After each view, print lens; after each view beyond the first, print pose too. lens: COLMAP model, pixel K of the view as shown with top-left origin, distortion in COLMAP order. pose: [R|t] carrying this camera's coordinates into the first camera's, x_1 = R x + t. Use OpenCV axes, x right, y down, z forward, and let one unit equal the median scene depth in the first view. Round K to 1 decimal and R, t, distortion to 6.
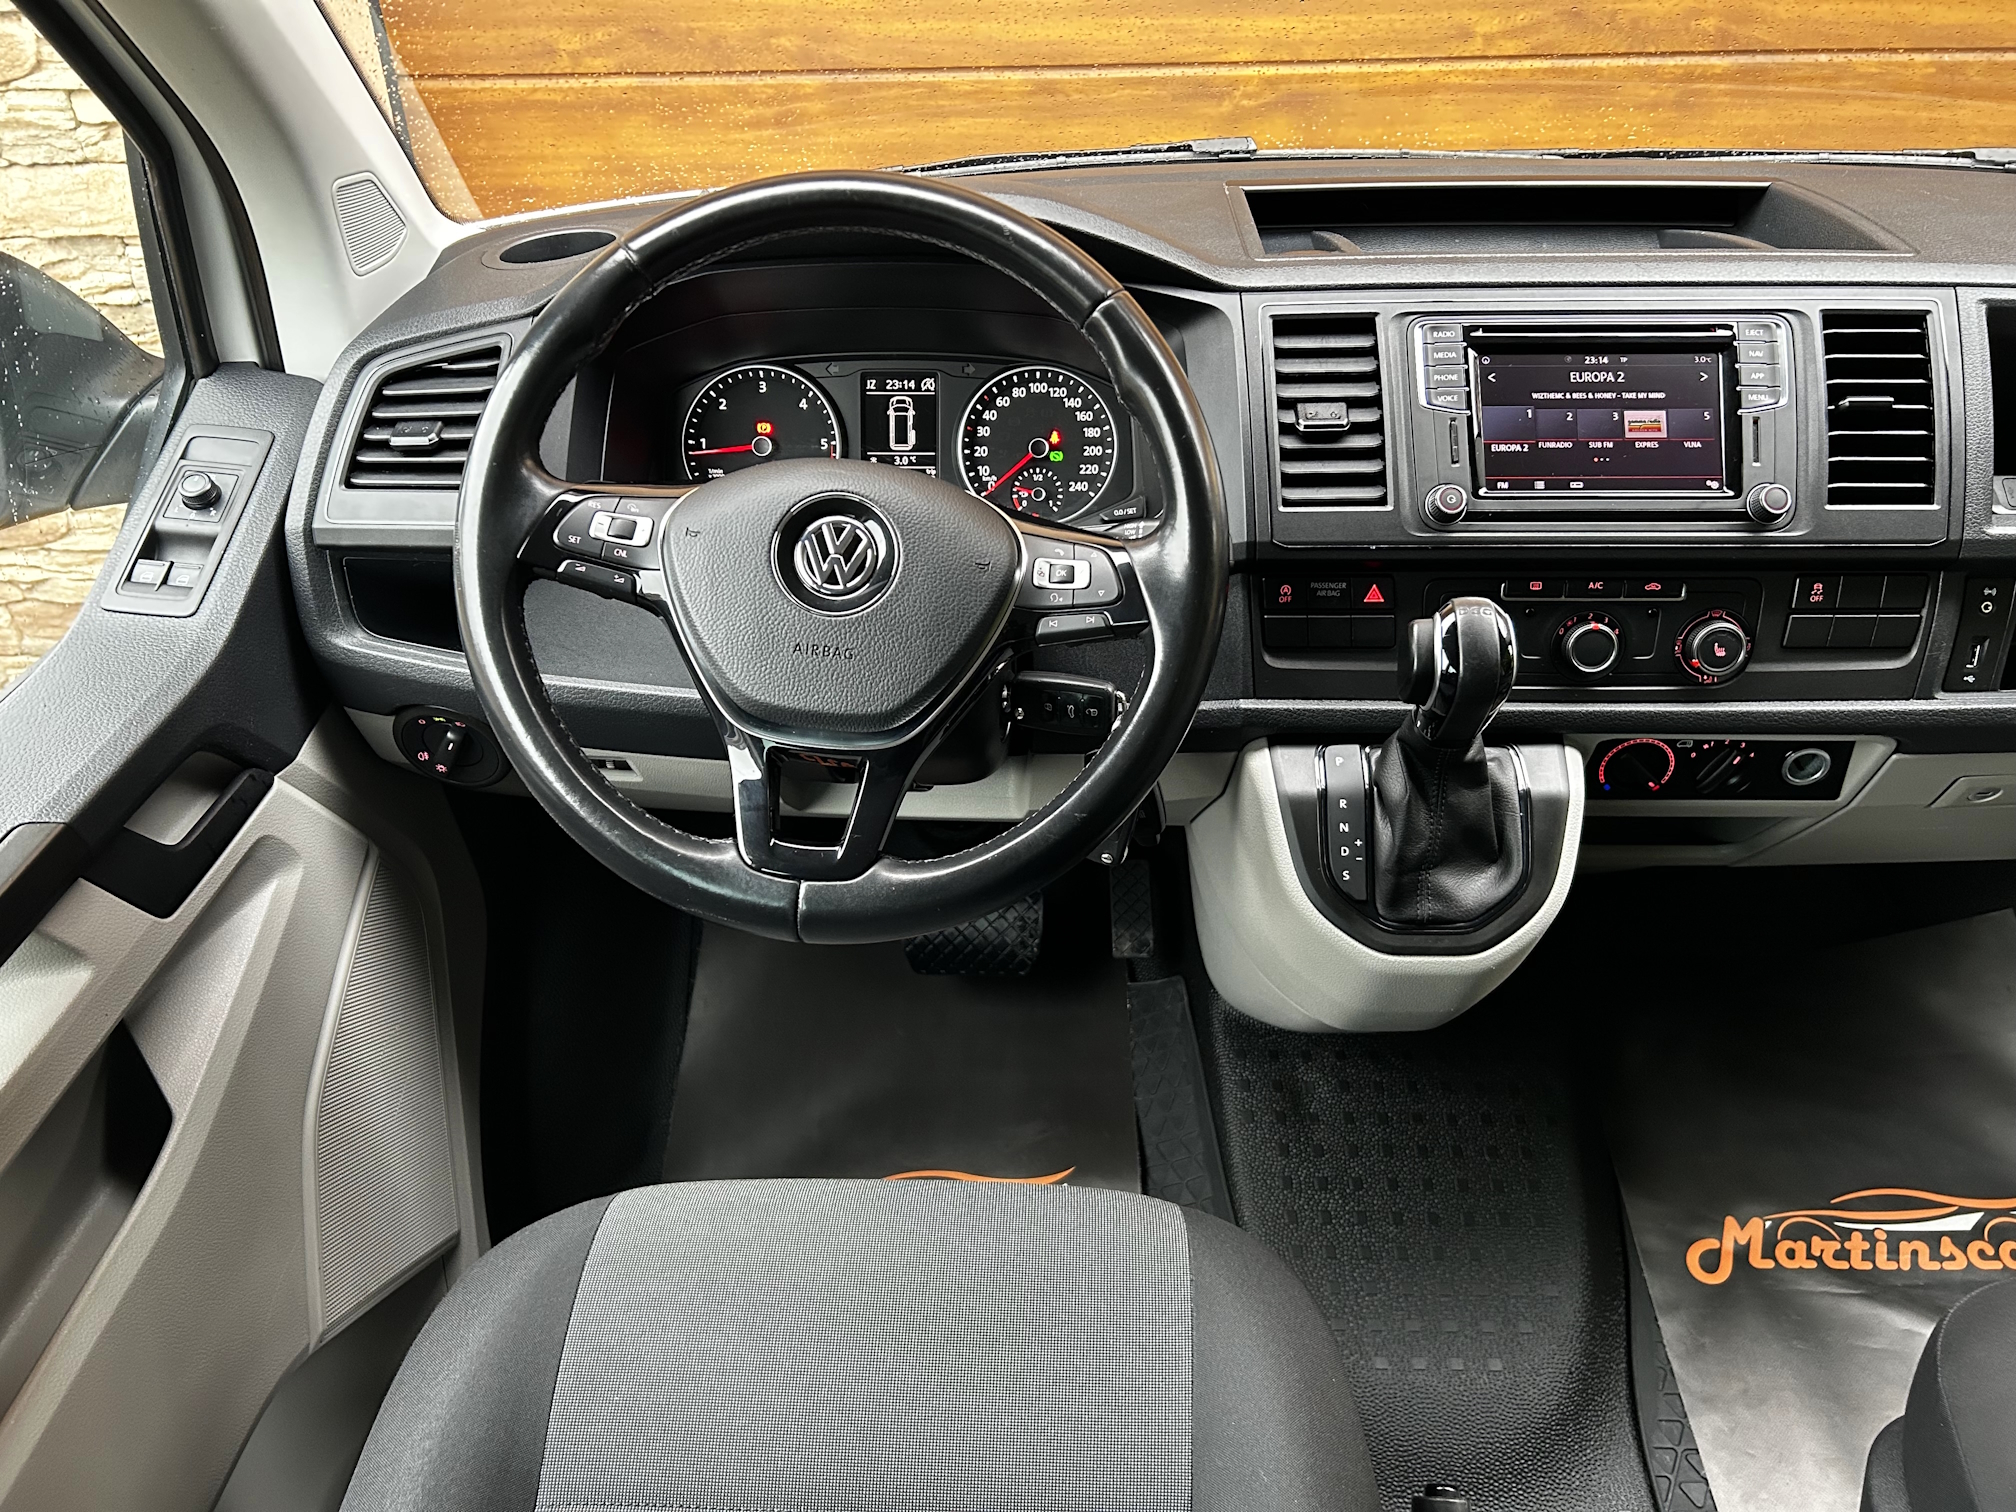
lens RADIAL K [[1535.5, 0, 1004.8], [0, 1535.5, 753.1], [0, 0, 1]] dist [0.019956, -0.008041]
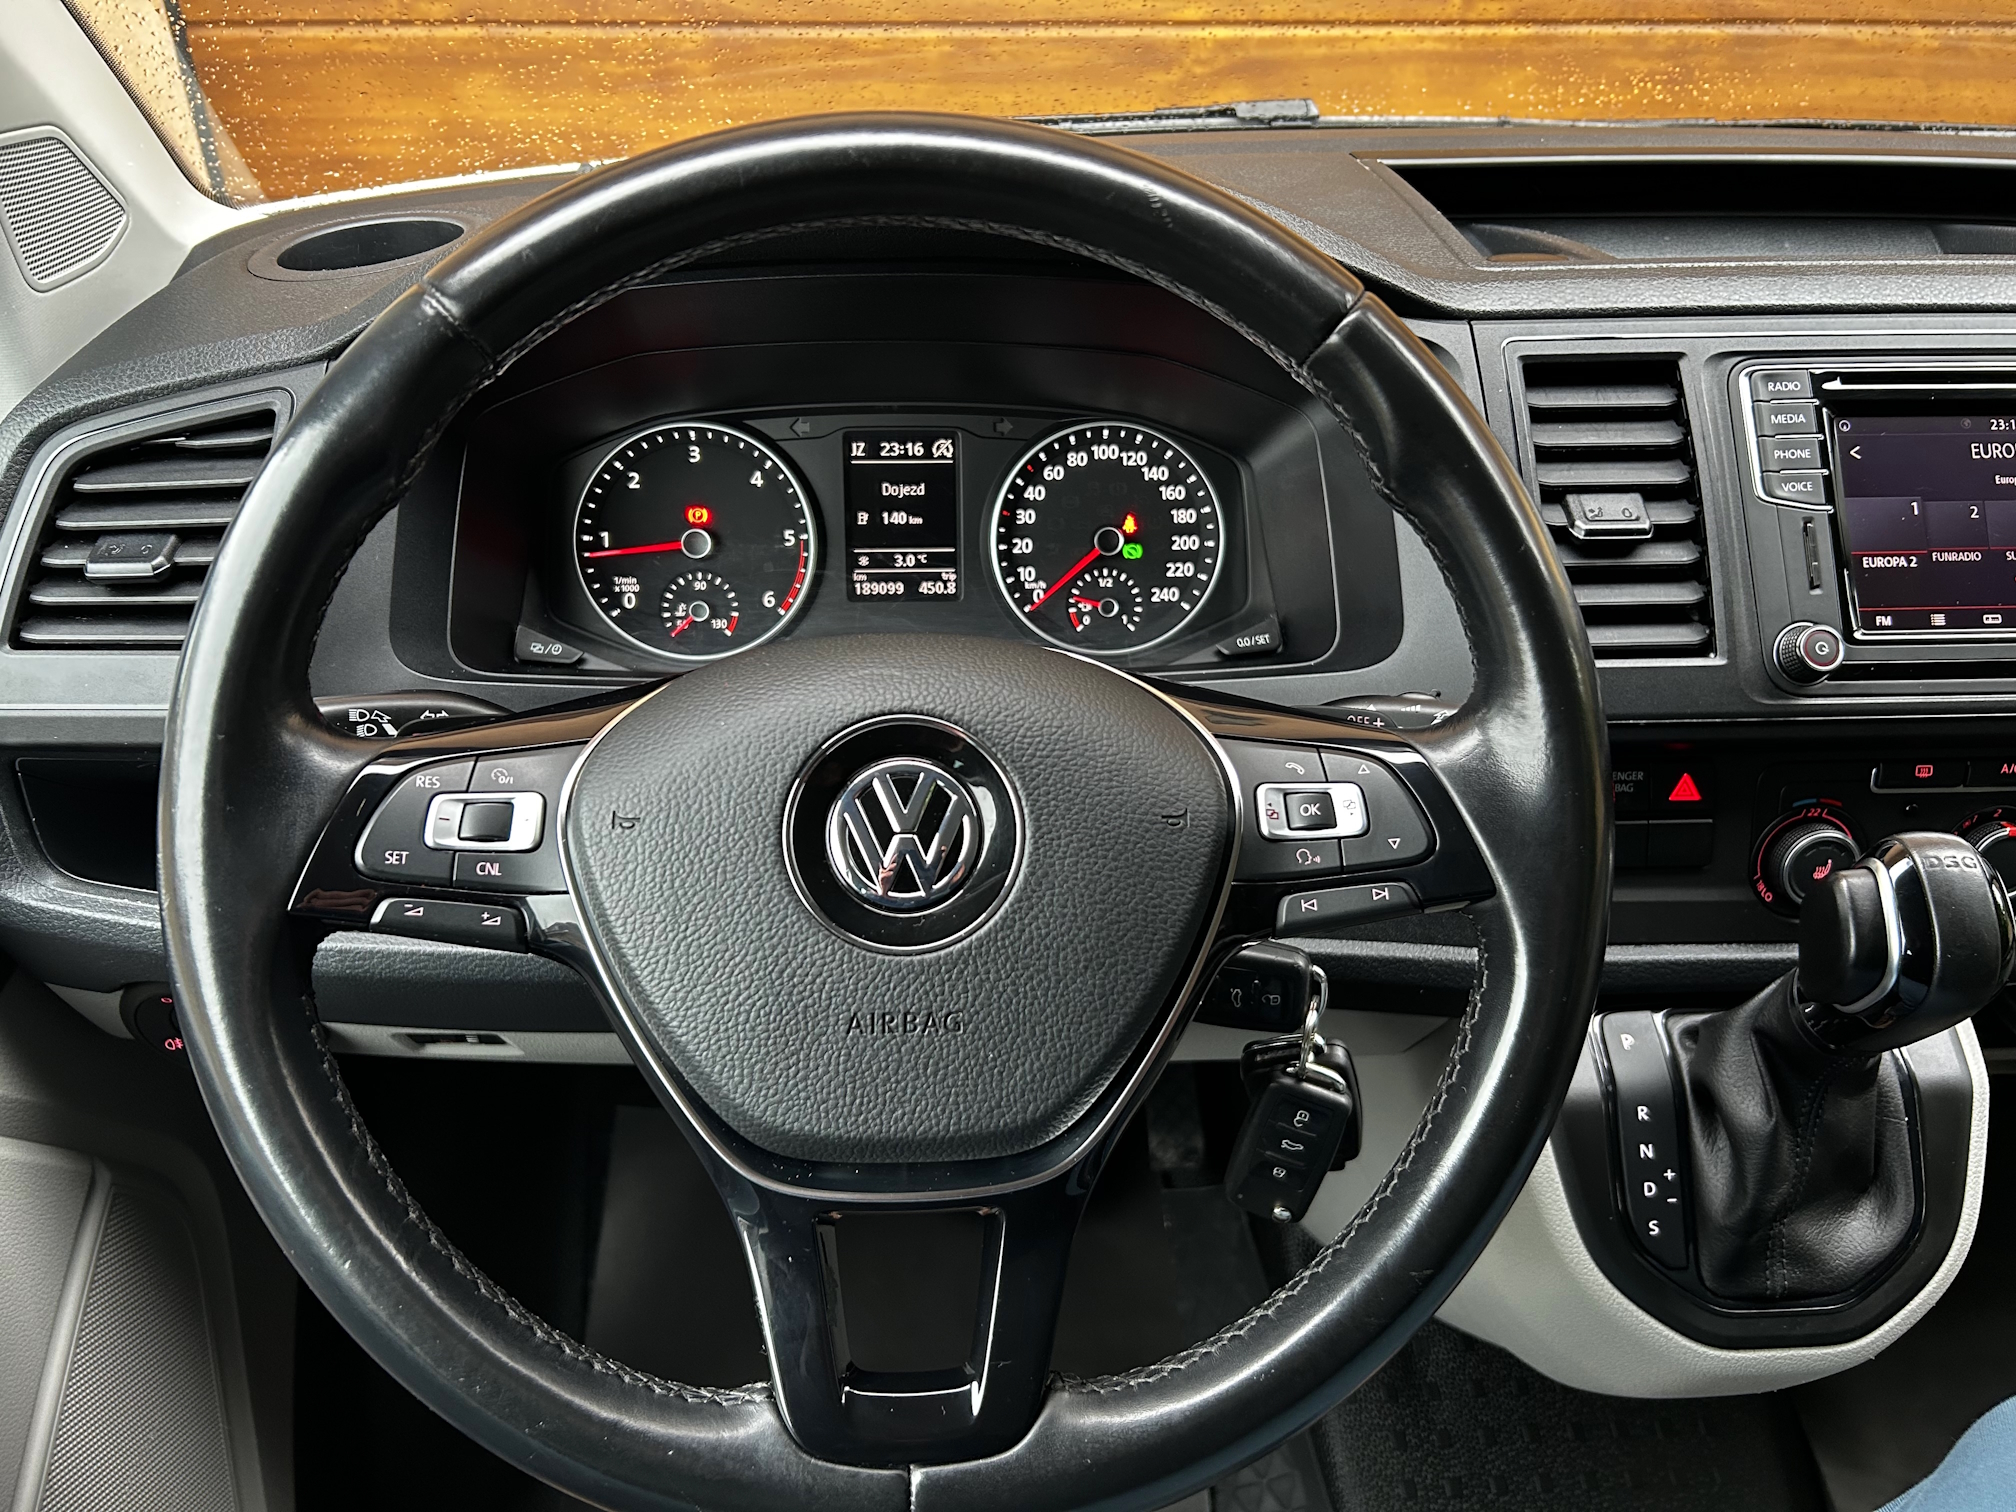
lens RADIAL K [[1557.0, 0, 1008.0], [0, 1557.0, 756.0], [0, 0, 1]] dist [0.013413, -0.009106]
pose [[0.996204, -0.024580, 0.083507, -0.095171], [0.023948, 0.999677, 0.008560, -0.128003], [-0.083690, -0.006528, 0.996470, 0.367426]]
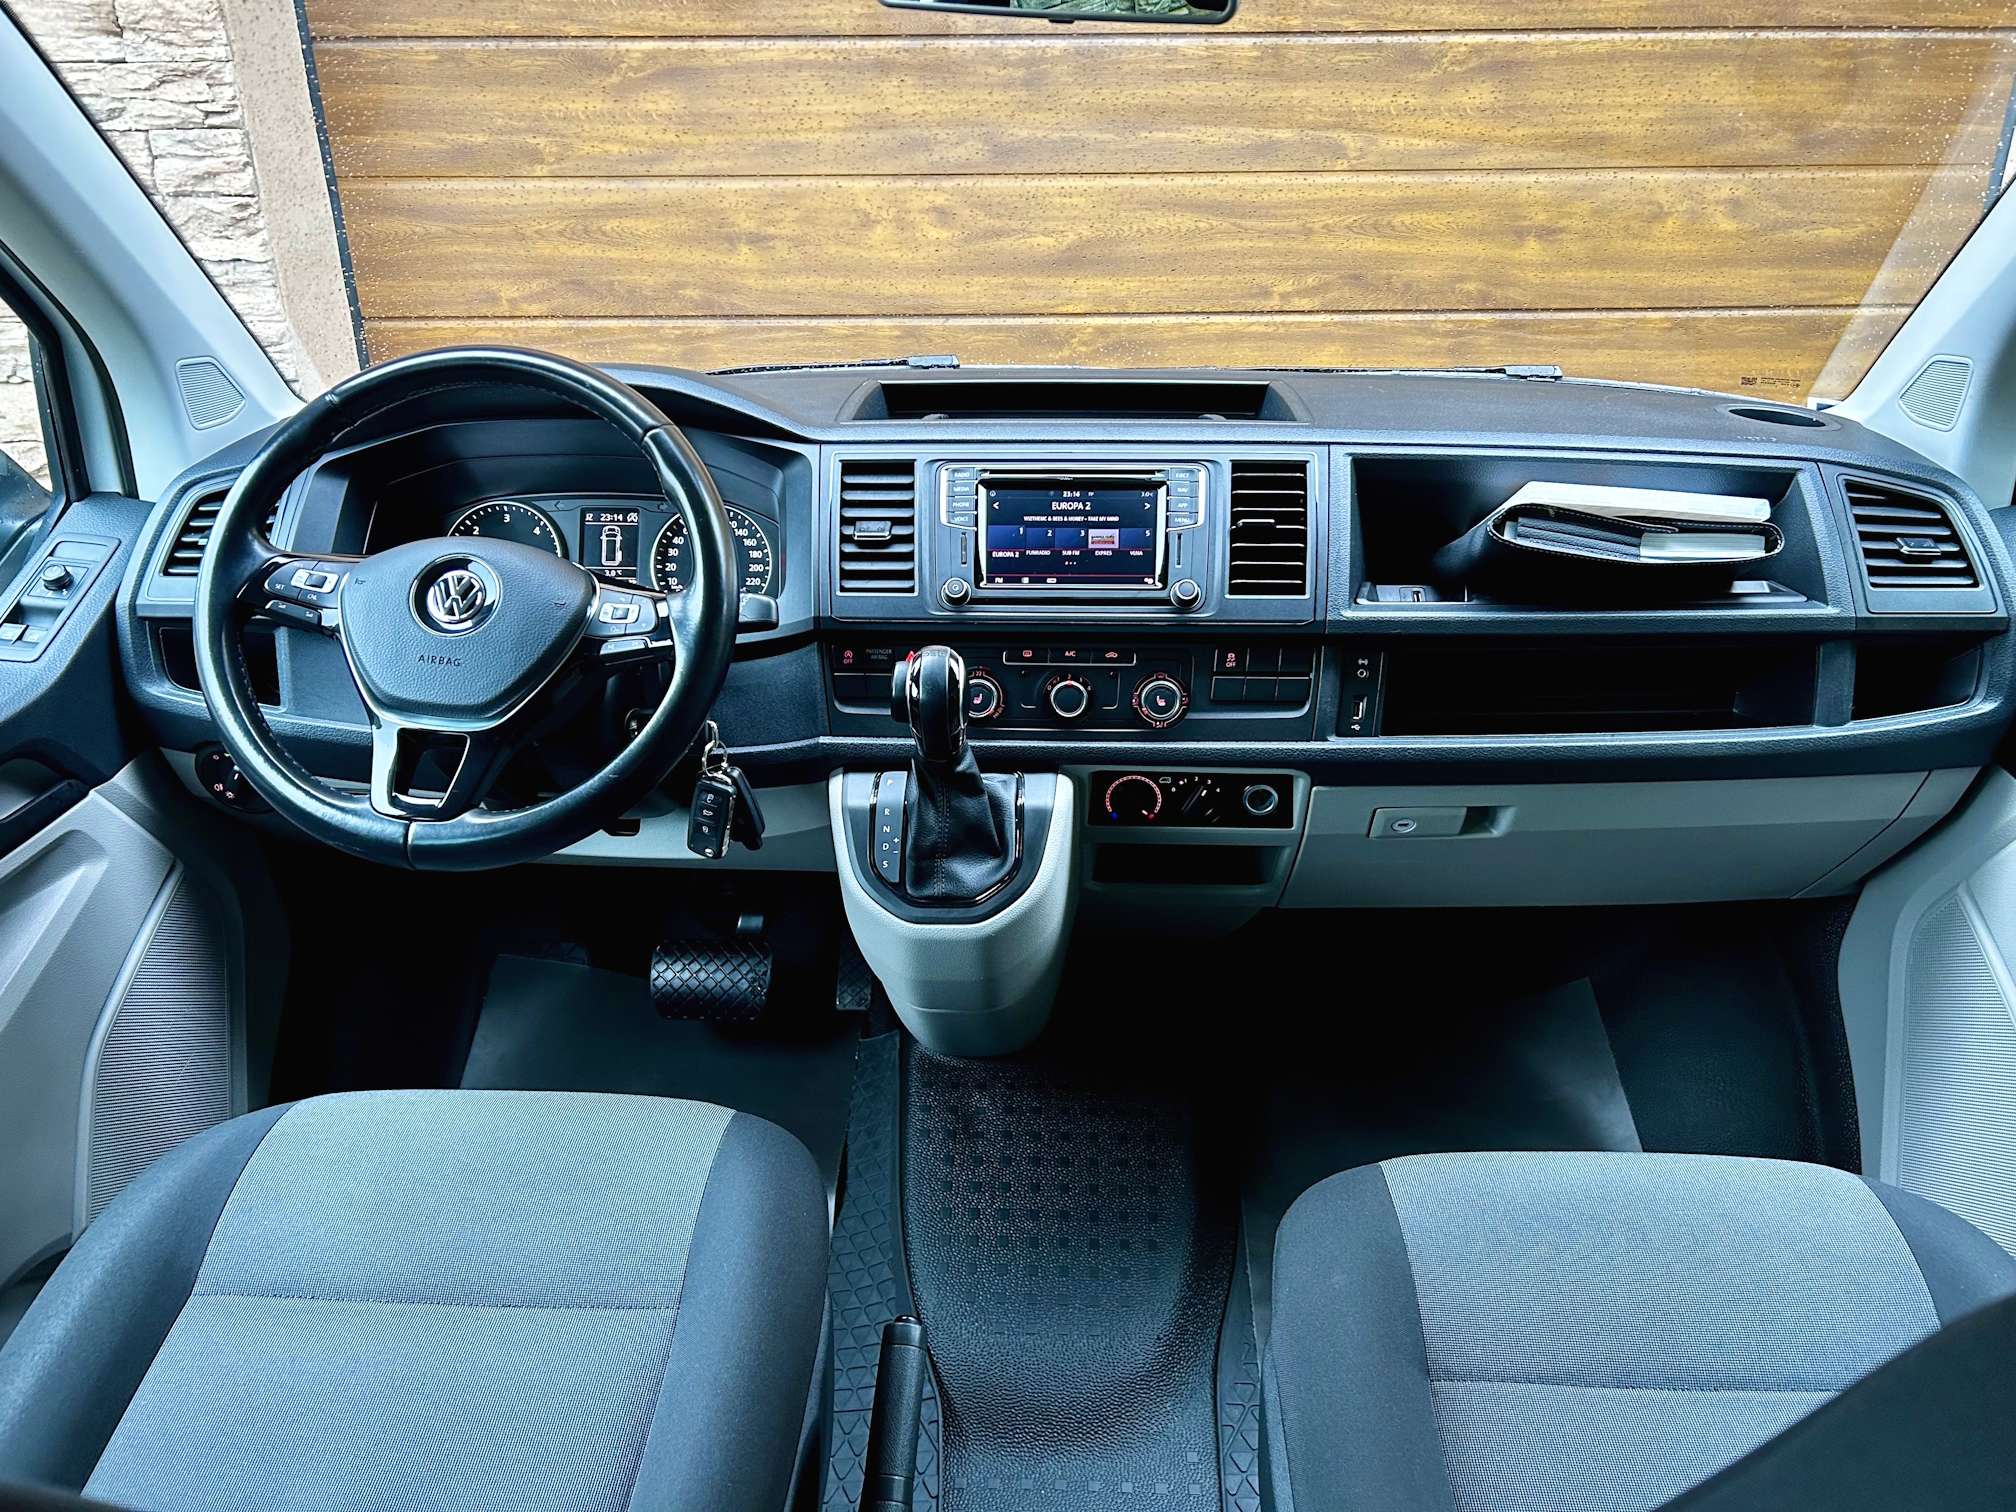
lens RADIAL K [[1558.6, 0, 982.0], [0, 1558.6, 726.1], [0, 0, 1]] dist [0.112119, -0.130219]
pose [[0.999651, 0.011953, -0.023578, 0.333018], [-0.015566, 0.987065, -0.159562, 0.174288], [0.021366, 0.159873, 0.986906, -0.352178]]
